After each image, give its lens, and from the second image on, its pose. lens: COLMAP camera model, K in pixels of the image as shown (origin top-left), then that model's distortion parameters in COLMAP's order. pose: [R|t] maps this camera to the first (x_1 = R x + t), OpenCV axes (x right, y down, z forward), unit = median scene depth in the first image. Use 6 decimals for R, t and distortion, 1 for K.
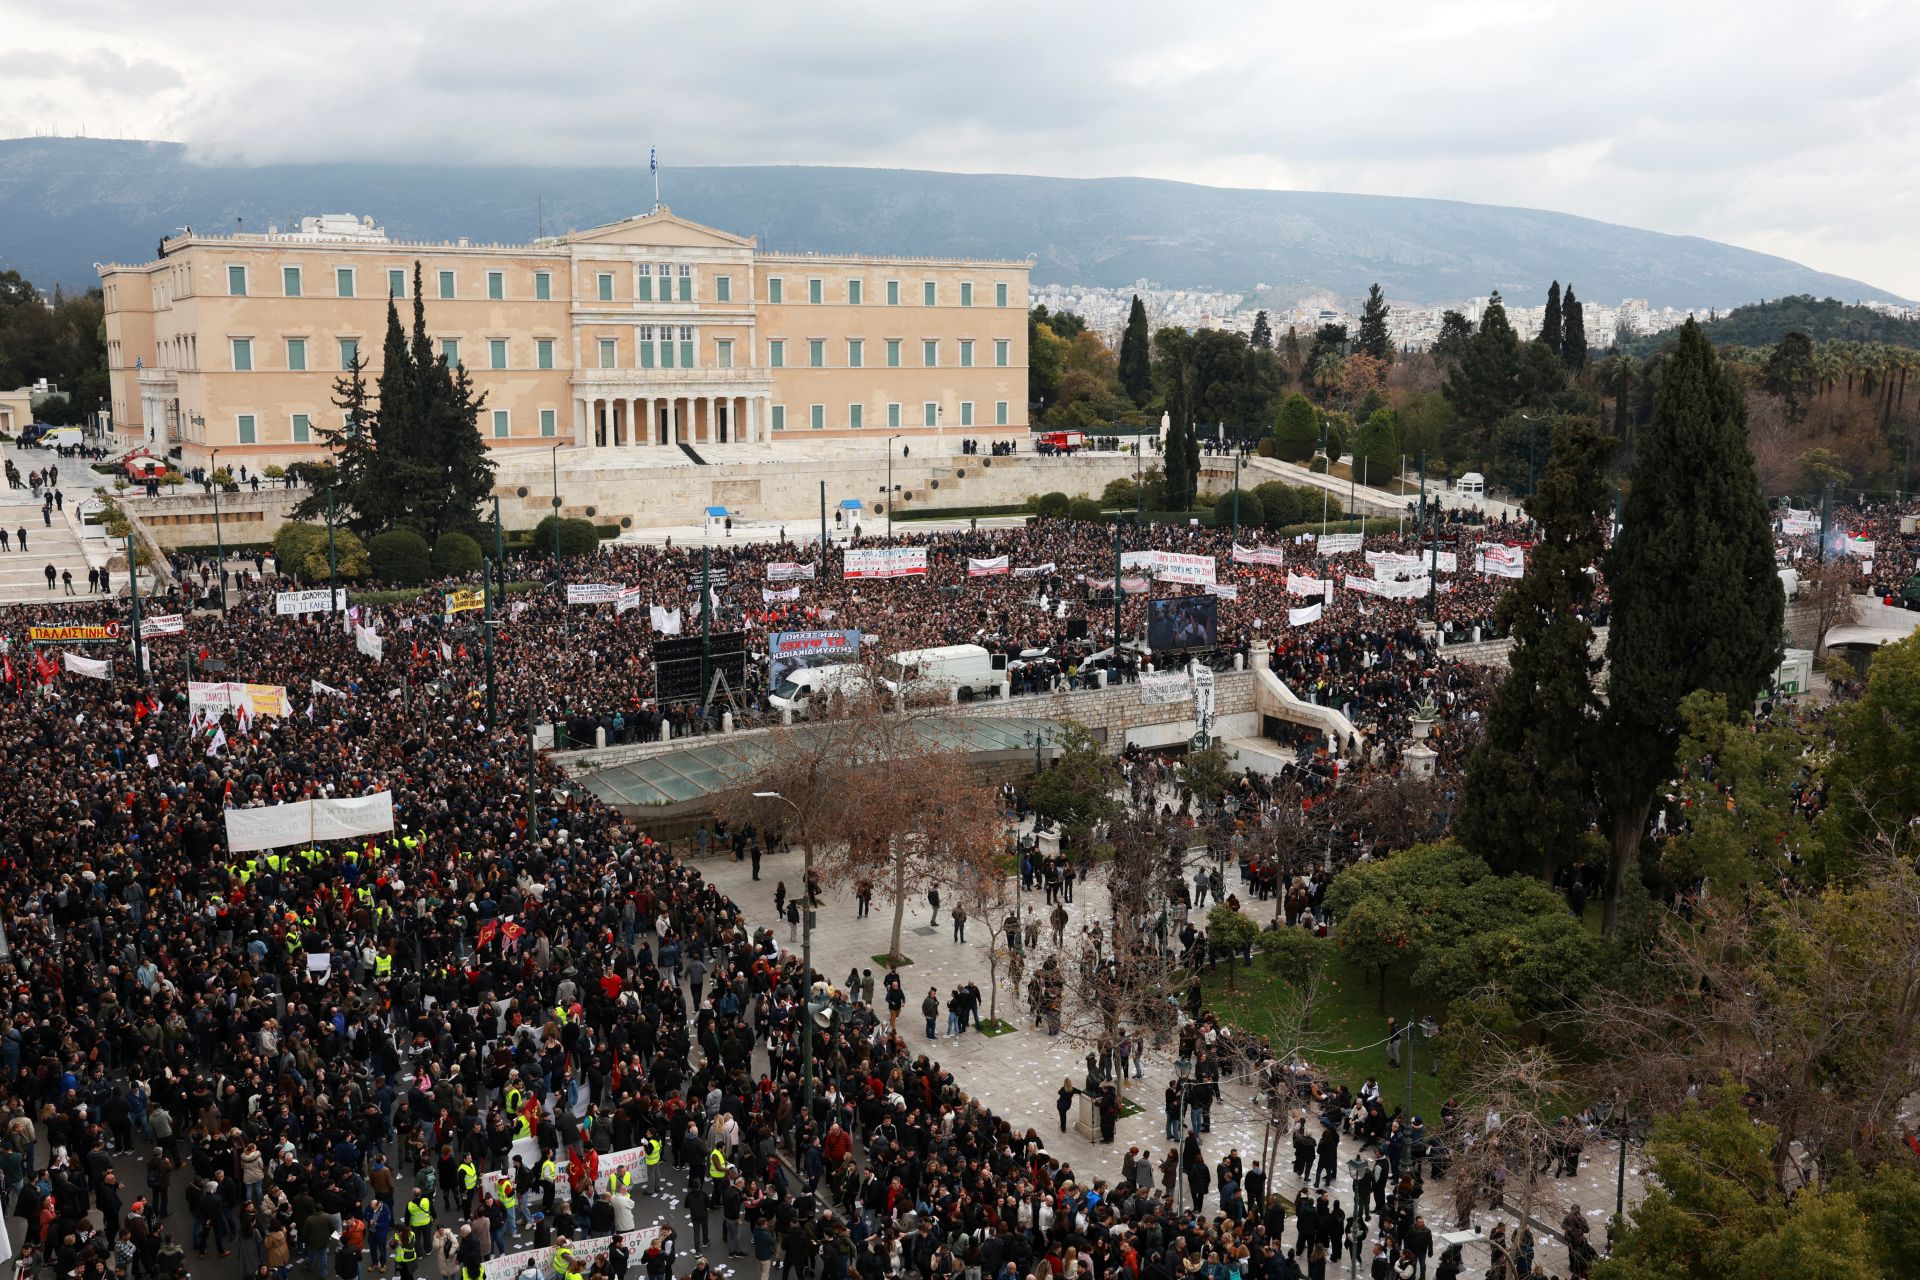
lens RADIAL K [[1538.4, 0, 954.0], [0, 1538.4, 640.4], [0, 0, 1]] dist [-0.026950, -0.000158]
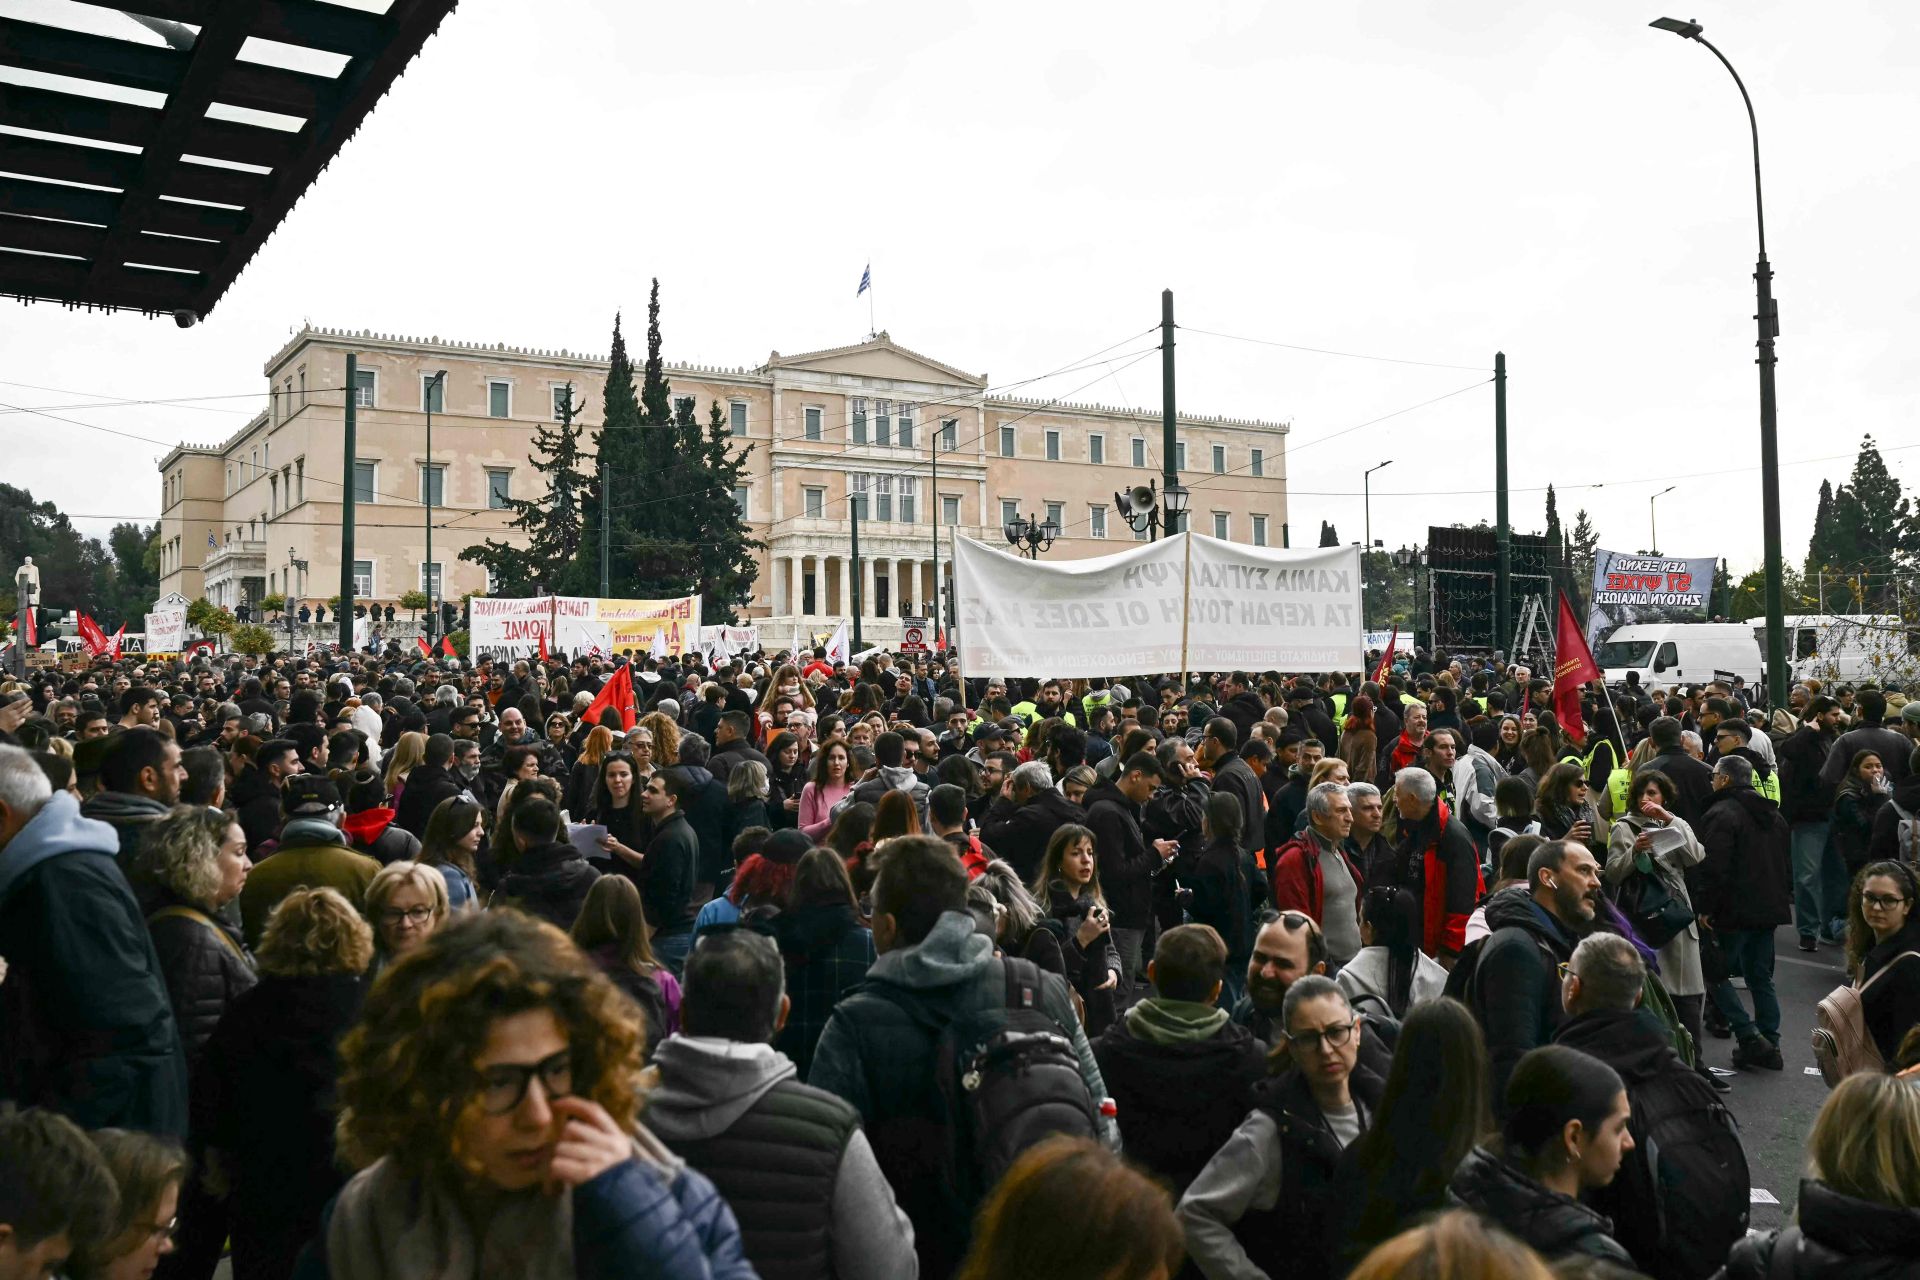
lens RADIAL K [[1538.4, 0, 967.9], [0, 1538.4, 641.2], [0, 0, 1]] dist [-0.026950, -0.000158]
pose [[0.999688, -0.020035, 0.014920, -0.161698], [0.022942, 0.972674, -0.231039, 0.066539], [-0.009883, 0.231309, 0.972830, 0.248670]]
